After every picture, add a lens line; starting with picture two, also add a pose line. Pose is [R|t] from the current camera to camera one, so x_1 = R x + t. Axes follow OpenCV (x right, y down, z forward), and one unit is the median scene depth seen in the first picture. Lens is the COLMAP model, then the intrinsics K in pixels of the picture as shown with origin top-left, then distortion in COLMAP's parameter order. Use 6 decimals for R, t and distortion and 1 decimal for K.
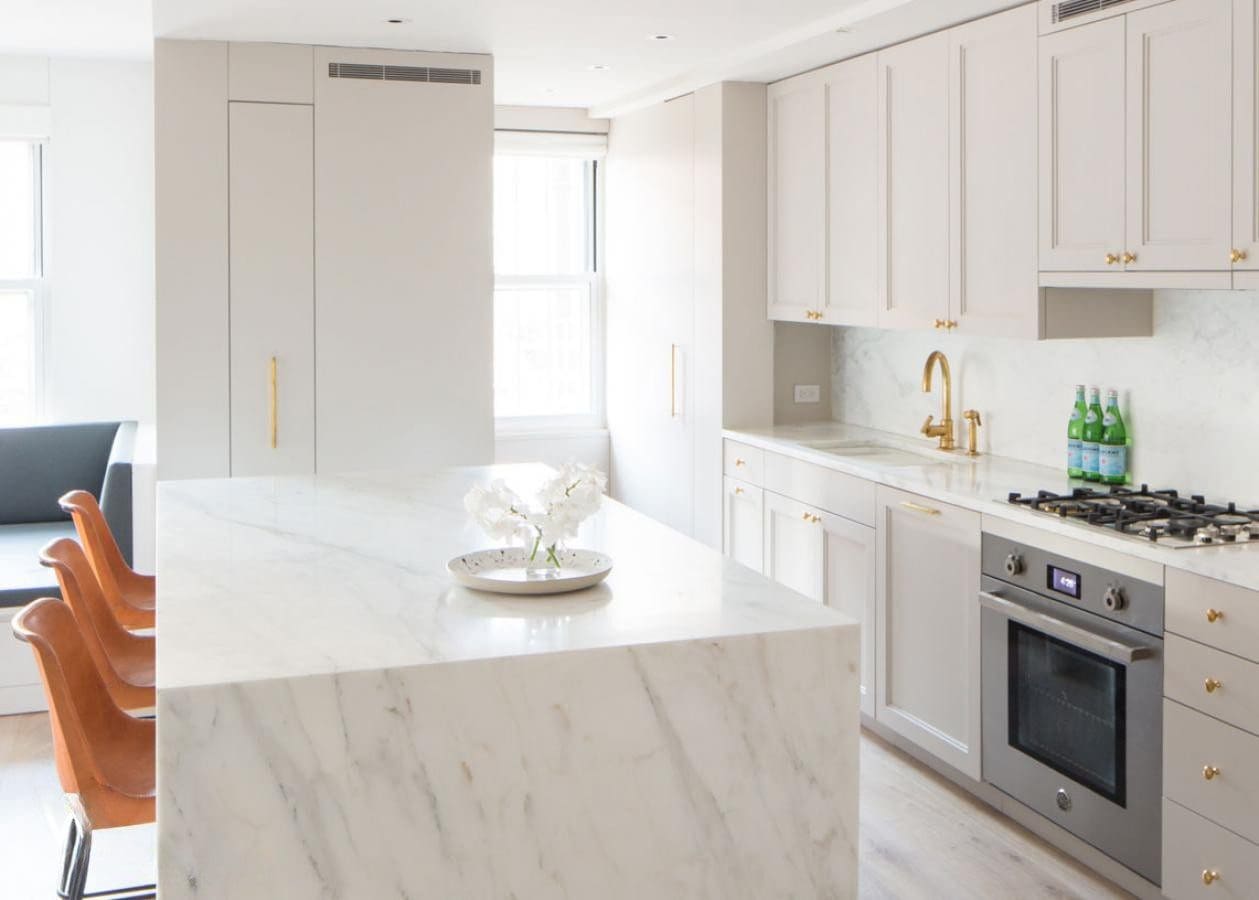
lens RADIAL K [[1373.5, 0, 628.9], [0, 1373.5, 287.4], [0, 0, 1]] dist [0.009214, -0.009633]
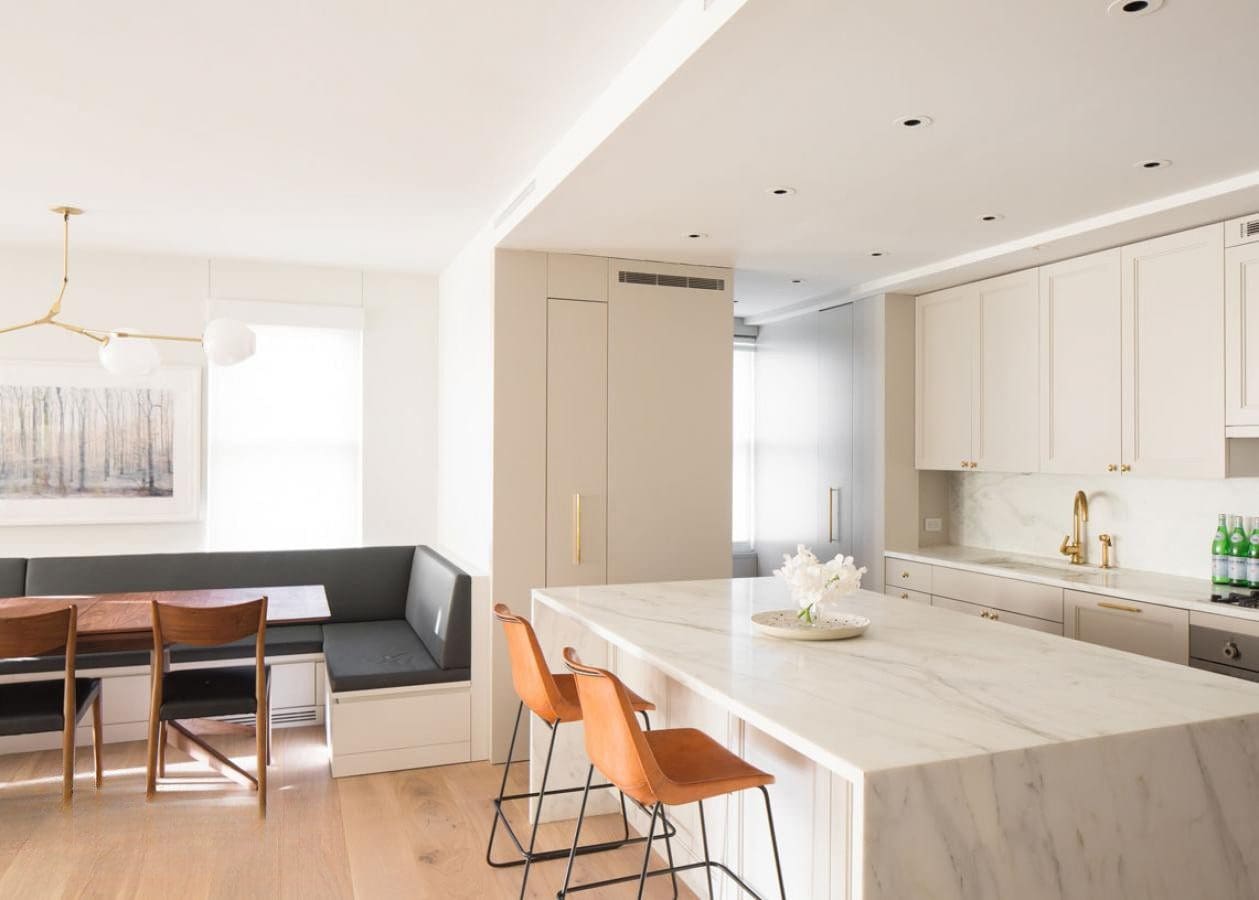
lens RADIAL K [[928.4, 0, 660.5], [0, 928.4, 447.4], [0, 0, 1]] dist [-0.004748, -0.002894]
pose [[0.998528, 0.004842, 0.054014, -0.260578], [-0.003968, 0.999860, -0.016274, 0.022894], [-0.054085, 0.016035, 0.998408, 0.130150]]
